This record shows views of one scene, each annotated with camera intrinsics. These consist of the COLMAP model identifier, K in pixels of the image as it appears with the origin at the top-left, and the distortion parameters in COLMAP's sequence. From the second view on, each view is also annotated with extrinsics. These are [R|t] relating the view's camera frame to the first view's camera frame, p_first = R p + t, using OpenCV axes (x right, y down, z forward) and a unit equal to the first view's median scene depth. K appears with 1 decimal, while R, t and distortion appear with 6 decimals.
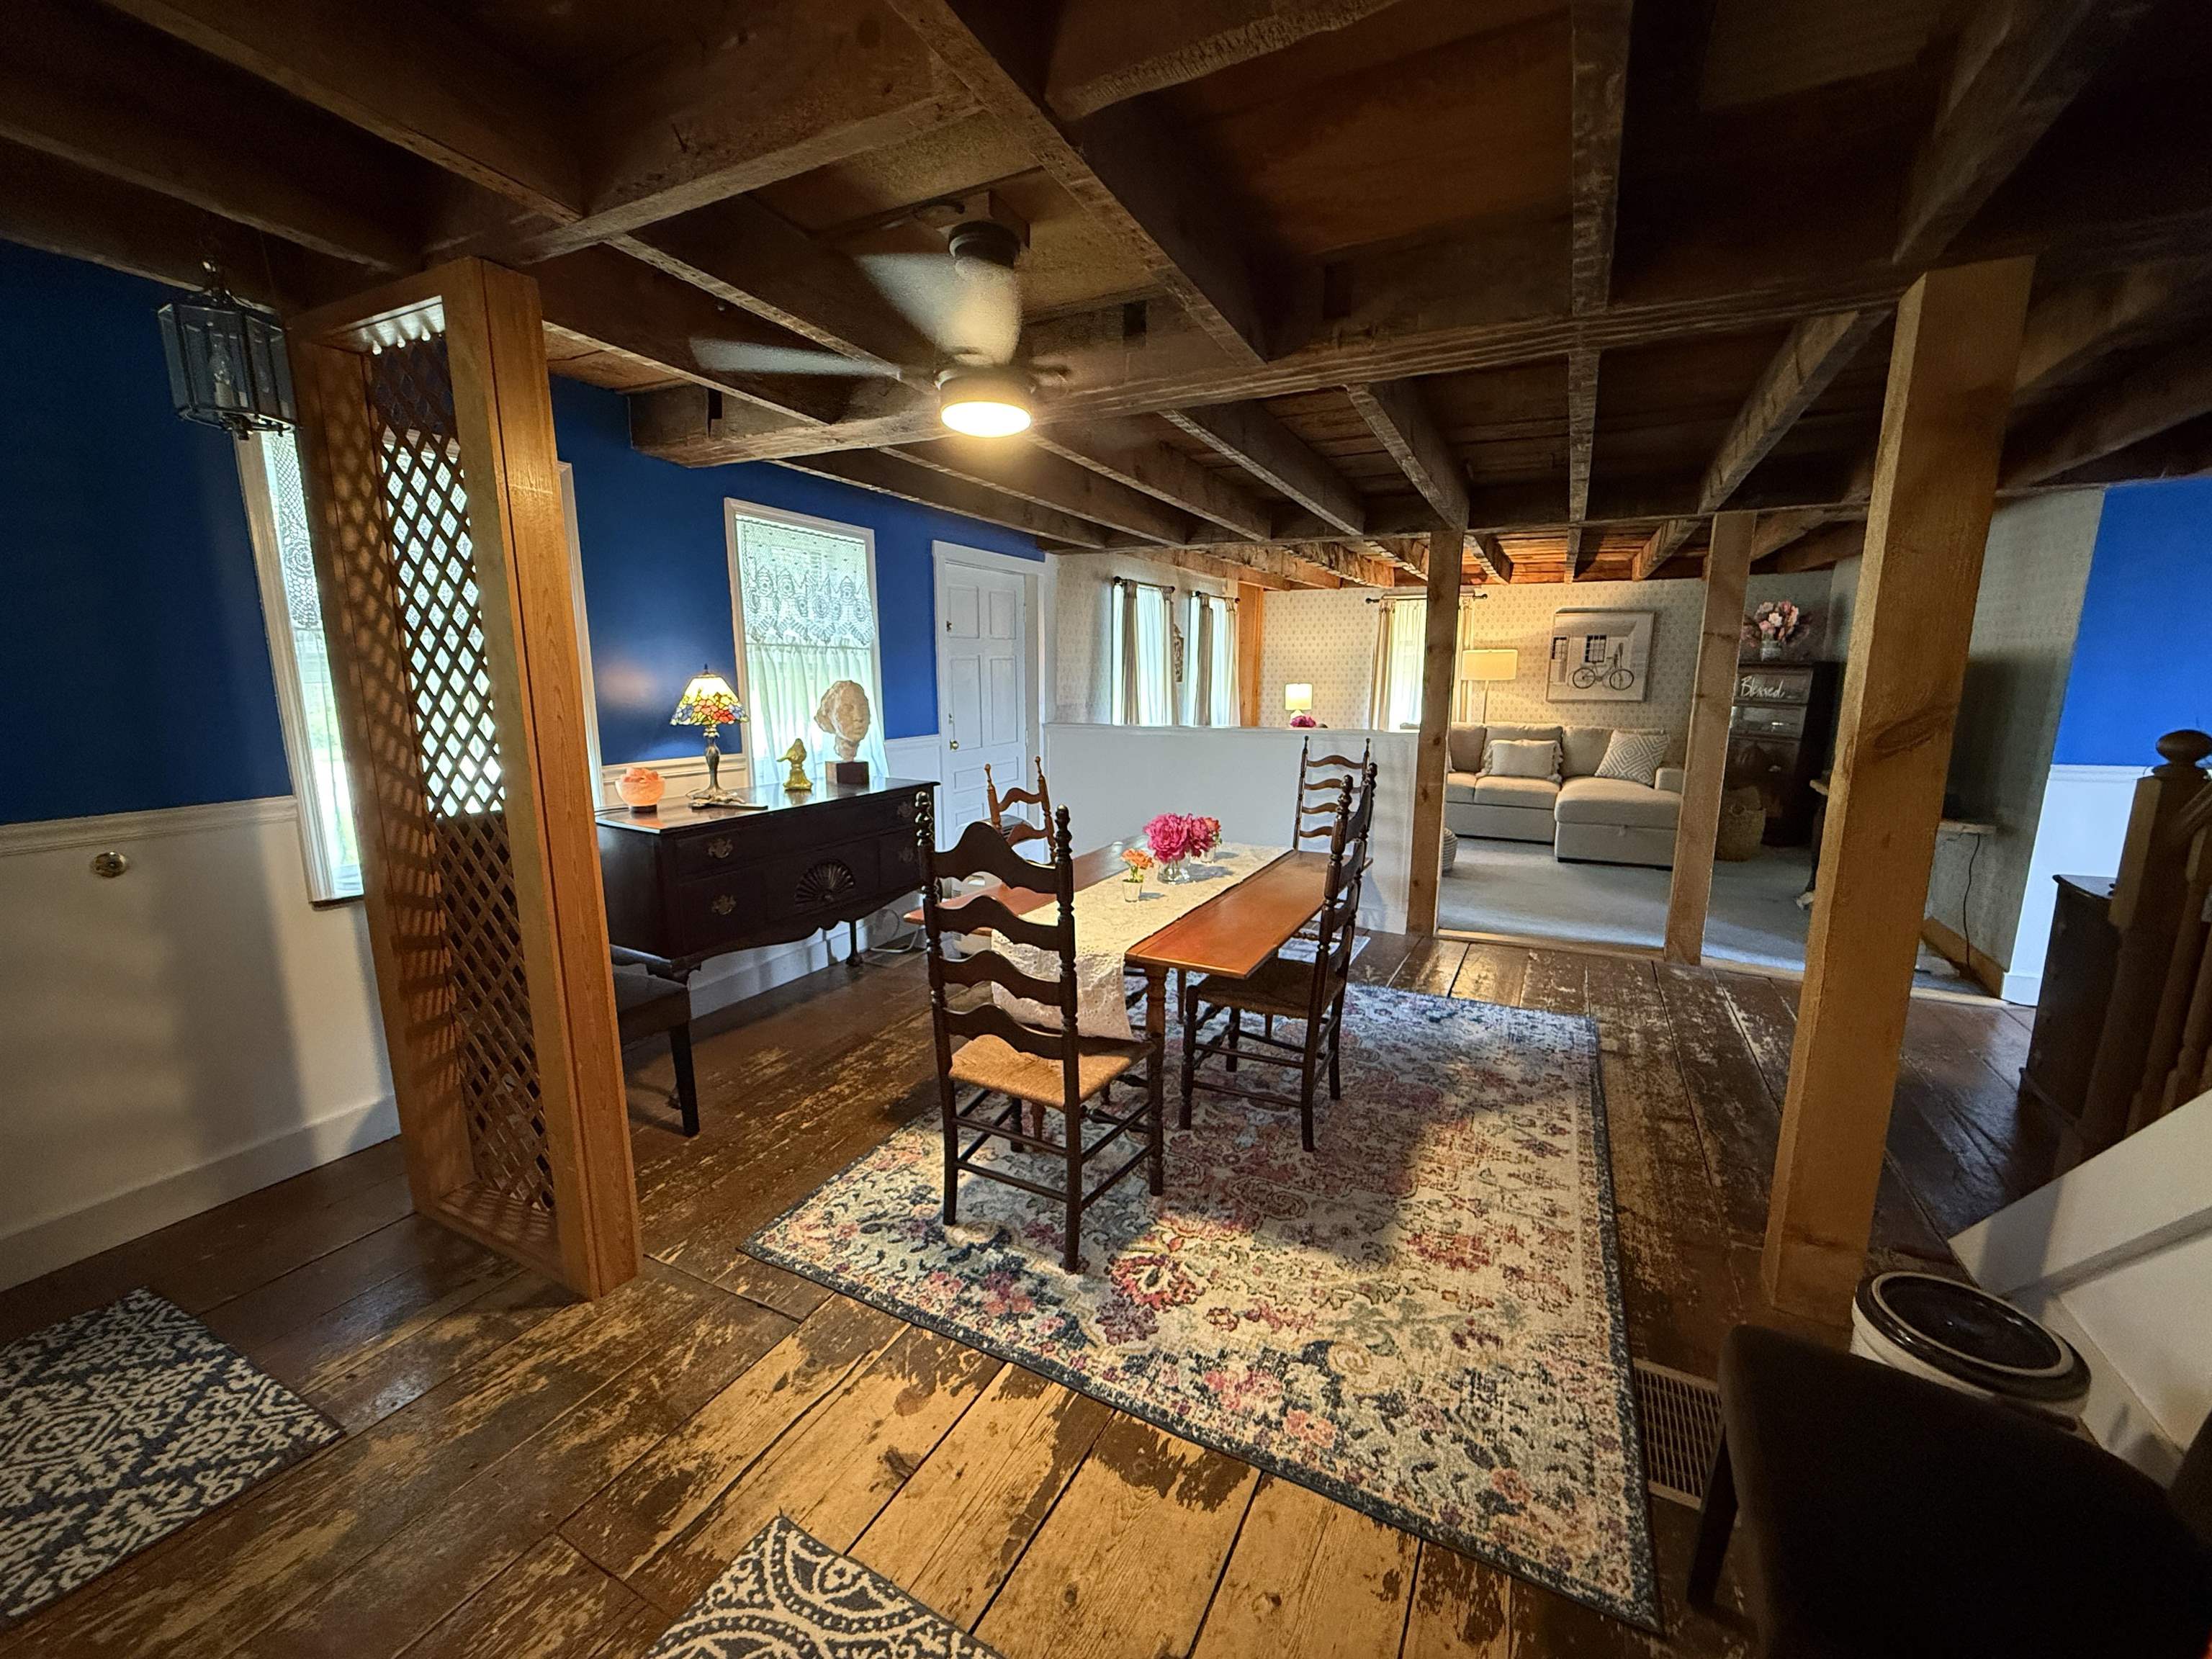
lens RADIAL K [[875.0, 0, 1094.3], [0, 875.0, 835.5], [0, 0, 1]] dist [-0.000800, 0.000028]
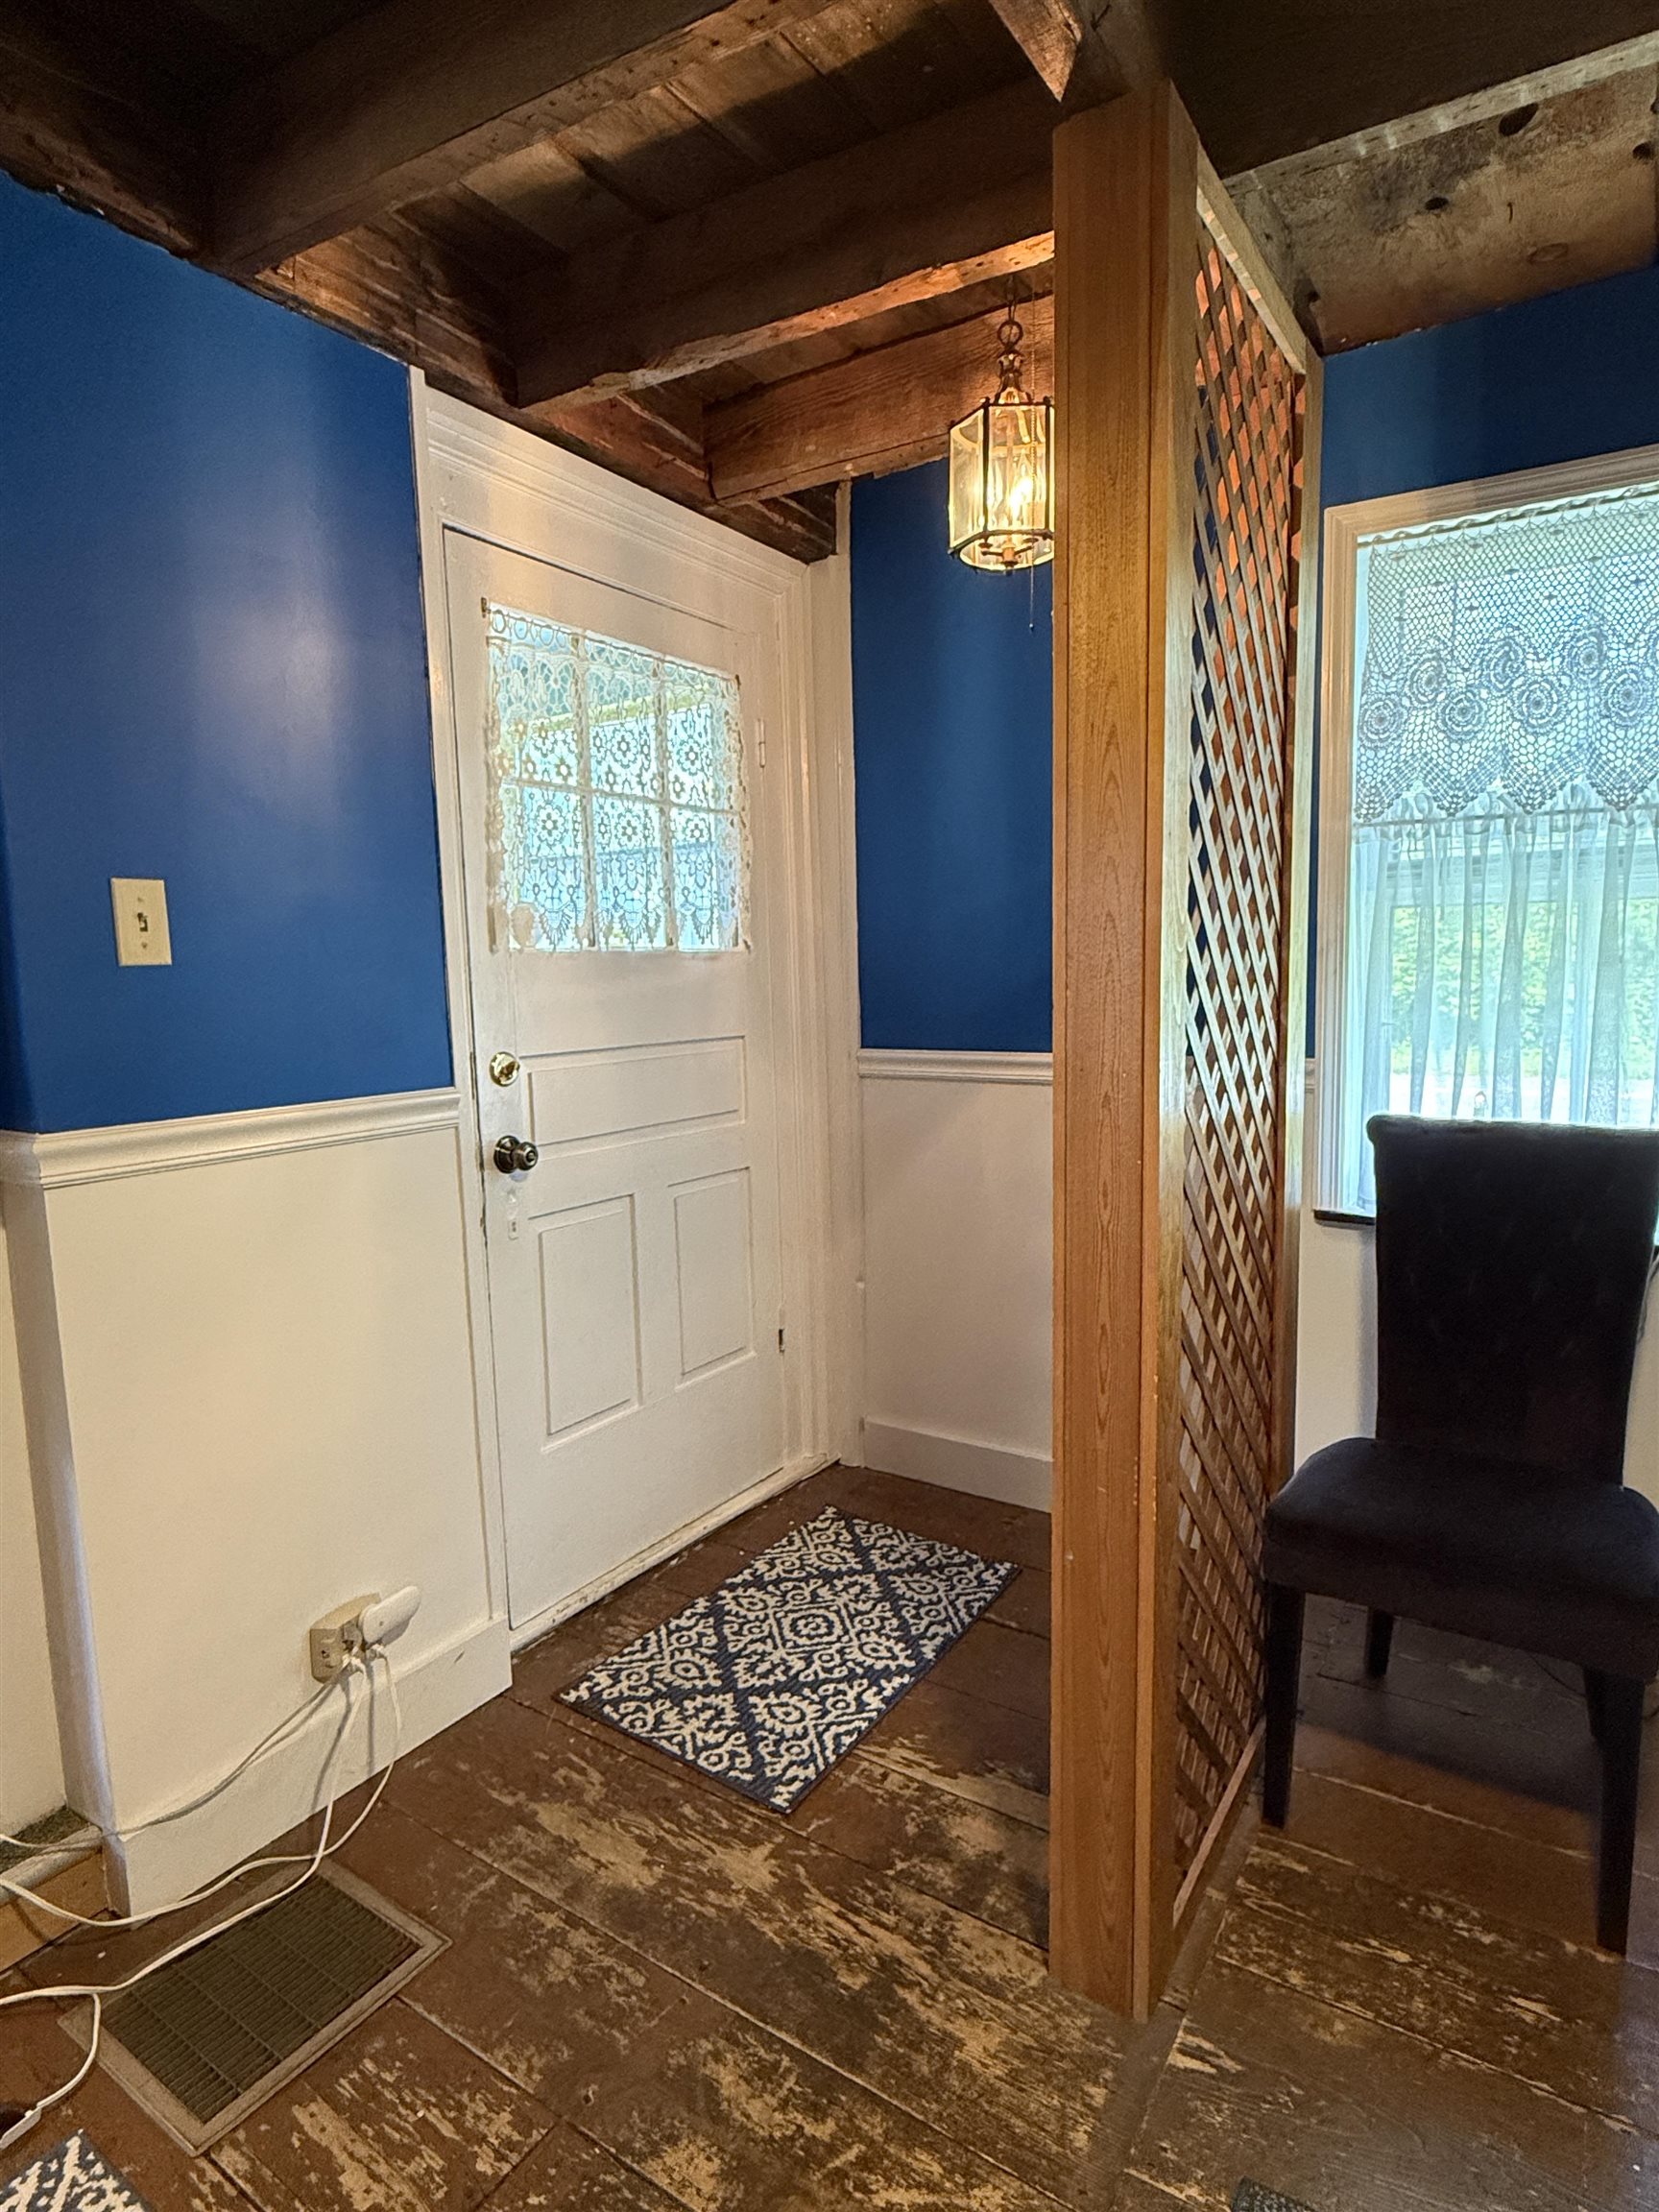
lens RADIAL K [[1231.1, 0, 828.0], [0, 1231.1, 1090.8], [0, 0, 1]] dist [0.000650, -0.000420]
pose [[-0.092925, 0.096218, -0.991013, 0.142037], [-0.170022, 0.979168, 0.111011, -0.070542], [0.981049, 0.178810, -0.074630, 0.759058]]
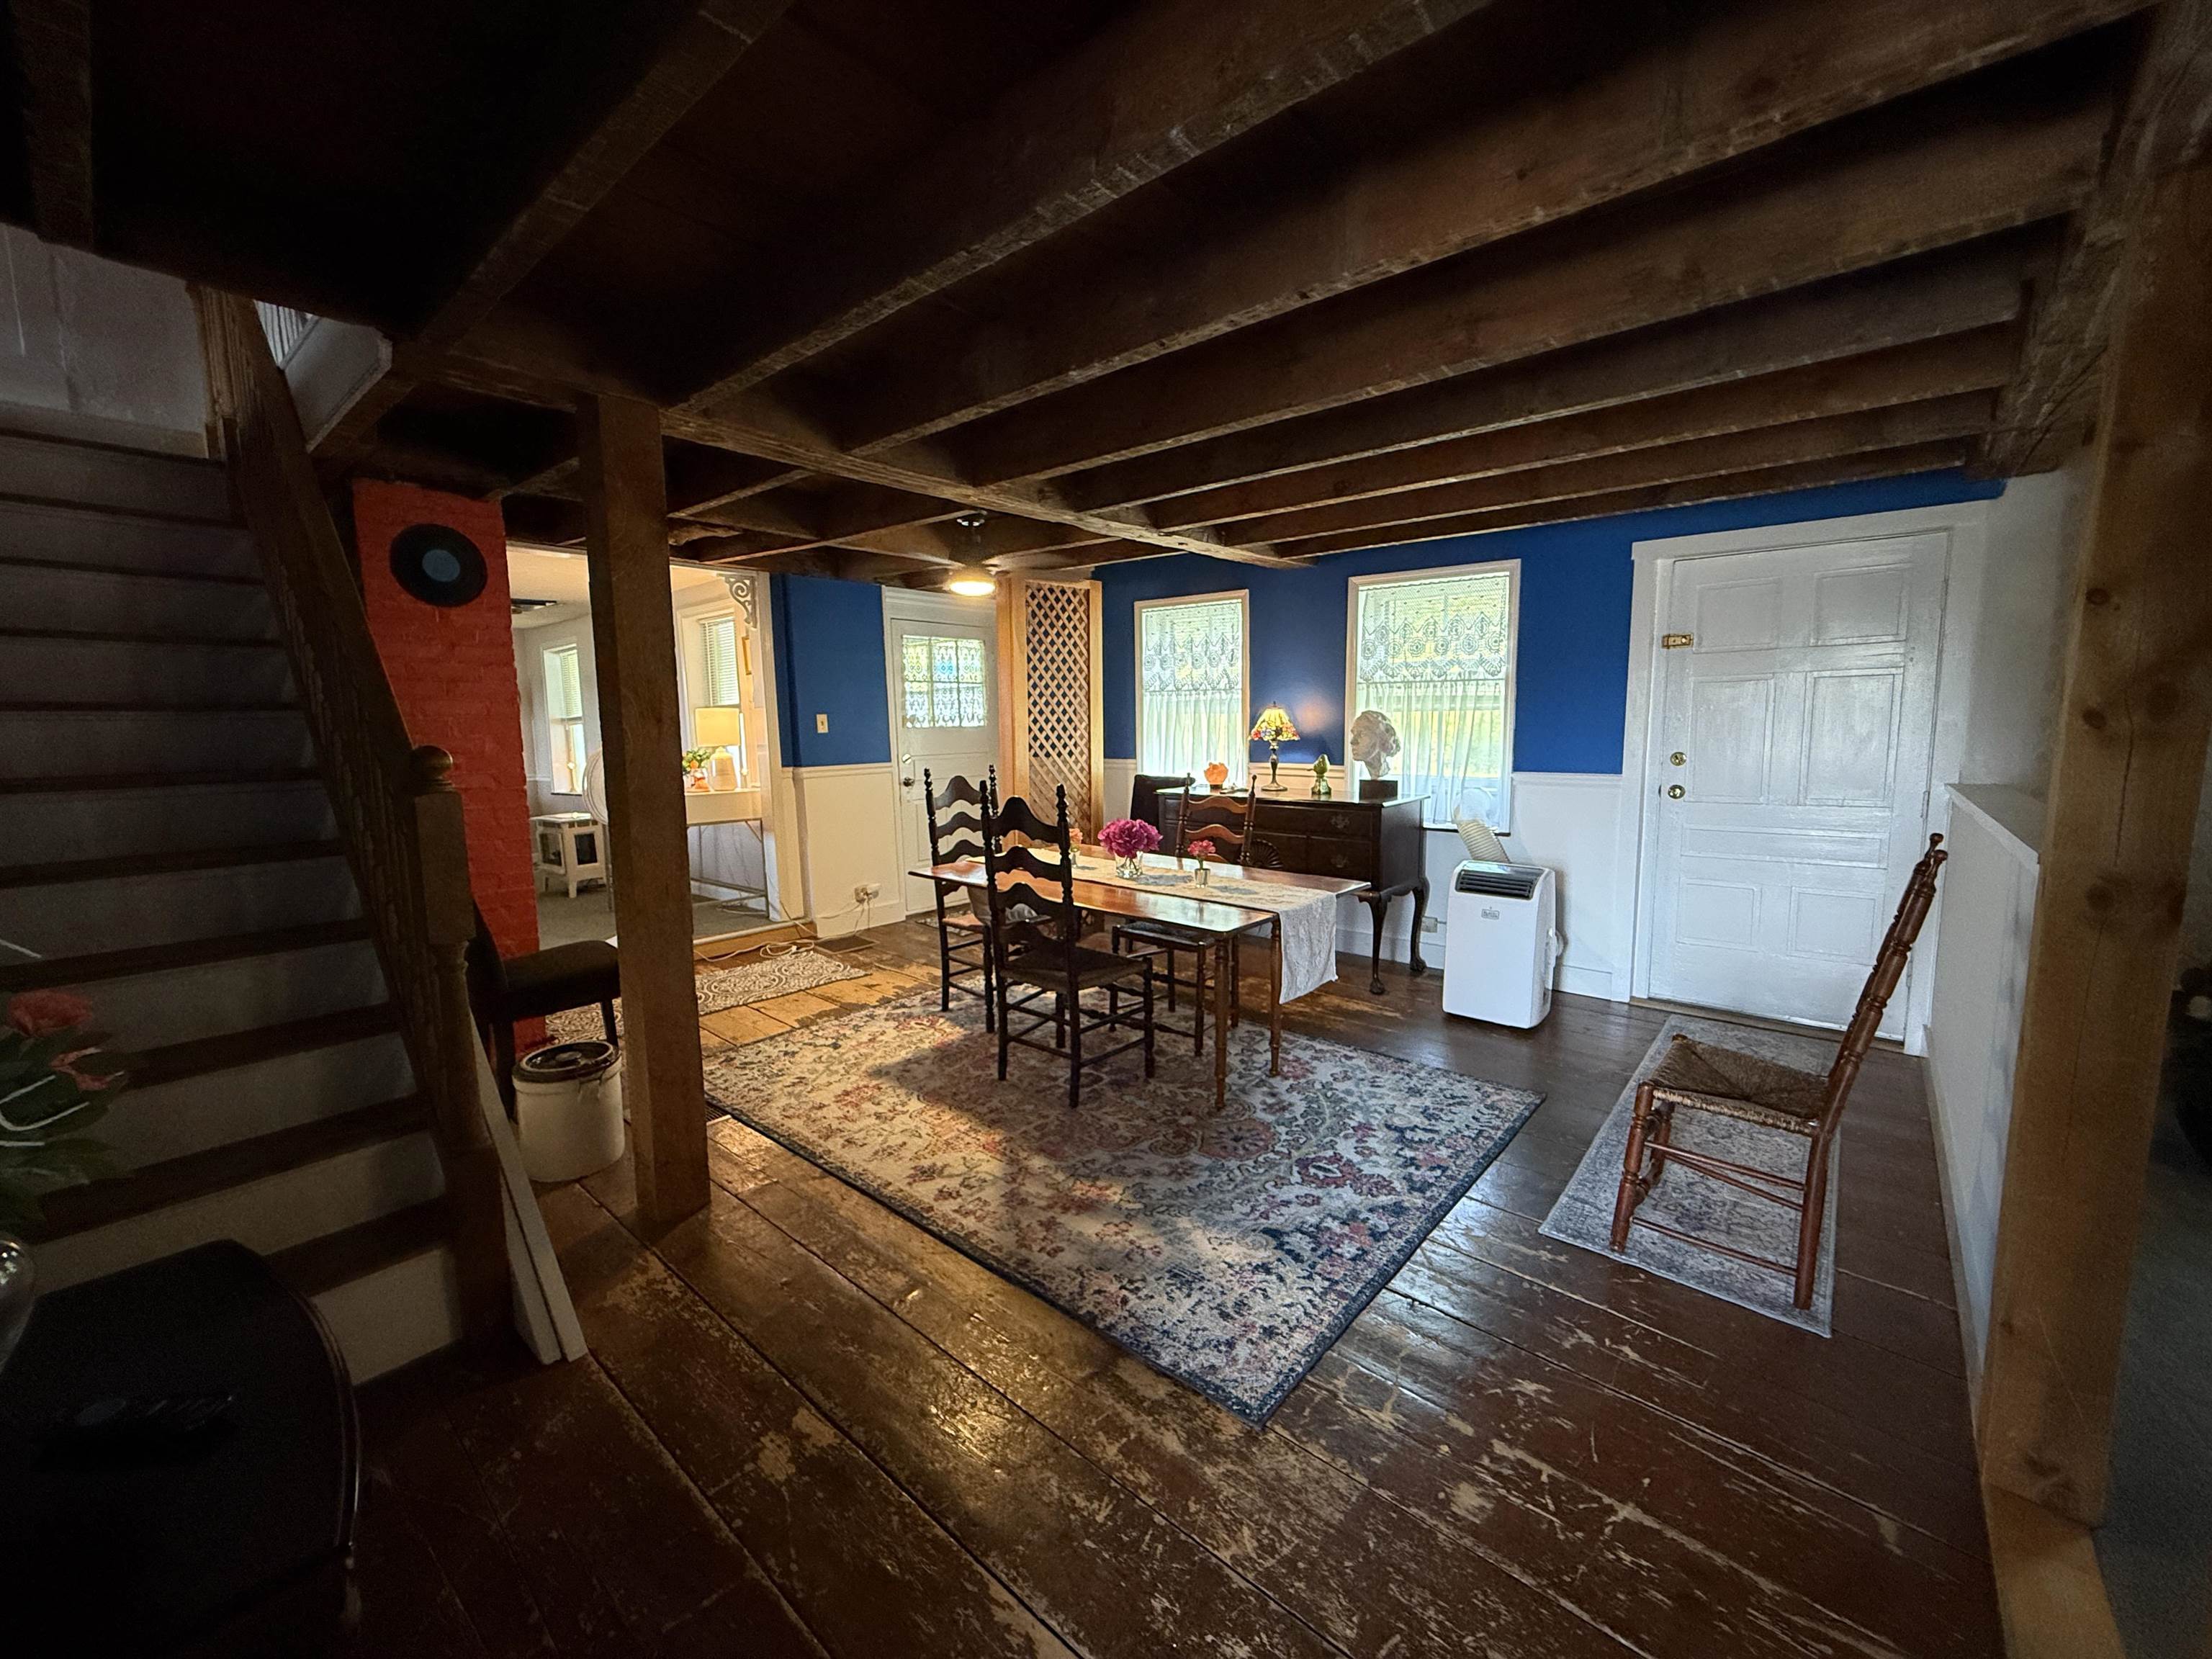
lens RADIAL K [[875.0, 0, 1096.0], [0, 875.0, 829.0], [0, 0, 1]] dist [-0.000800, 0.000028]
pose [[-0.231483, 0.120244, -0.965379, 1.647377], [-0.169312, 0.972208, 0.161693, -0.254333], [0.957992, 0.200879, -0.204691, 1.569863]]
